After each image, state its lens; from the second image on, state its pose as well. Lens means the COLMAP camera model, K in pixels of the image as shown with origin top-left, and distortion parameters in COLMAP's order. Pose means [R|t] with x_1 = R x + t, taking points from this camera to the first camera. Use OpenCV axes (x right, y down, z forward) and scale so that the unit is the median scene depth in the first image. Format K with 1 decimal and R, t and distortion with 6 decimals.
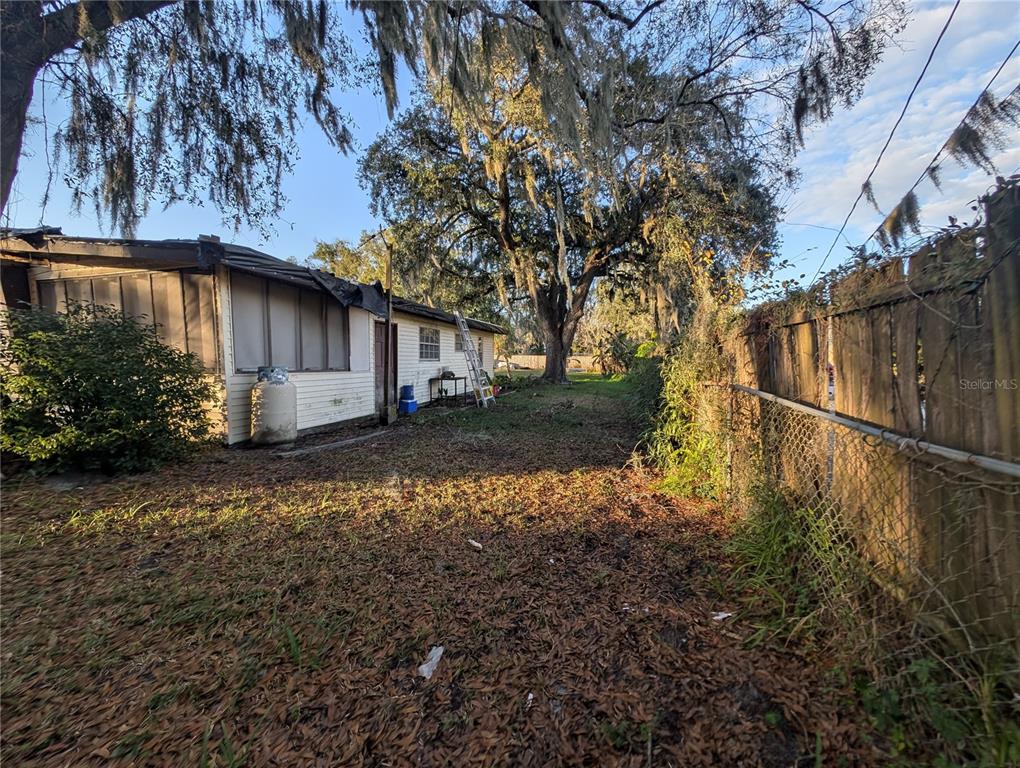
lens RADIAL K [[383.6, 0, 510.2], [0, 383.6, 386.3], [0, 0, 1]] dist [0.007624, -0.003652]
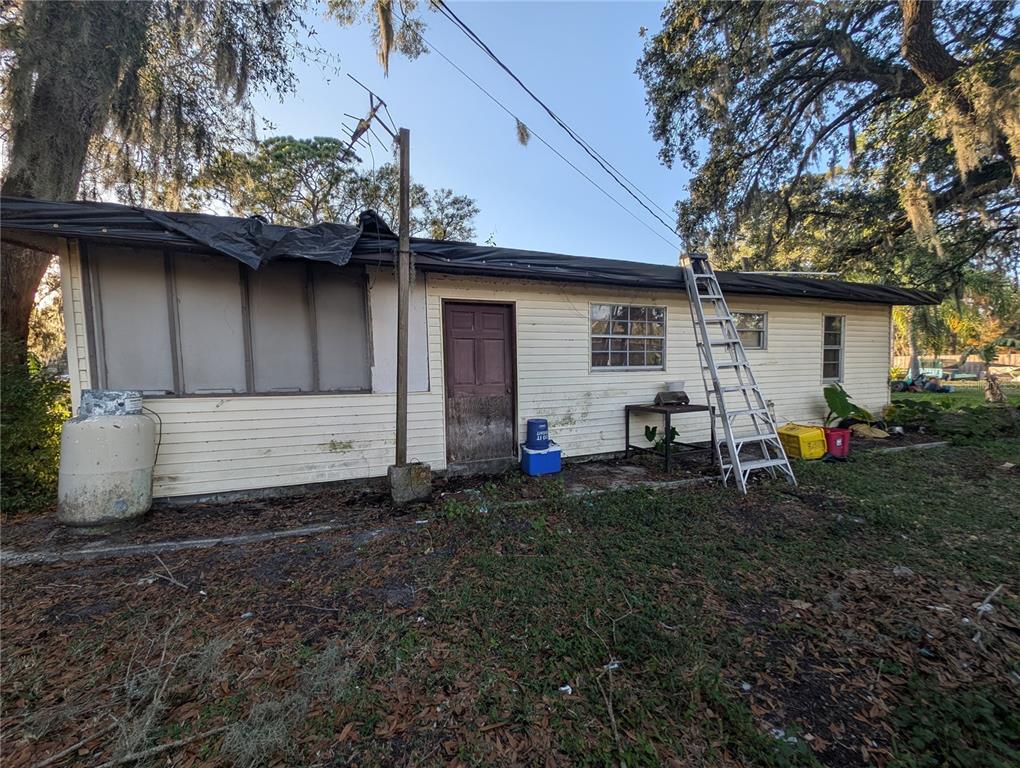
lens RADIAL K [[383.6, 0, 510.0], [0, 383.6, 384.7], [0, 0, 1]] dist [0.007624, -0.003652]
pose [[0.563111, 0.013733, -0.826267, 0.260774], [-0.036032, 0.999319, -0.007947, -0.084856], [0.825595, 0.034247, 0.563222, 1.303845]]
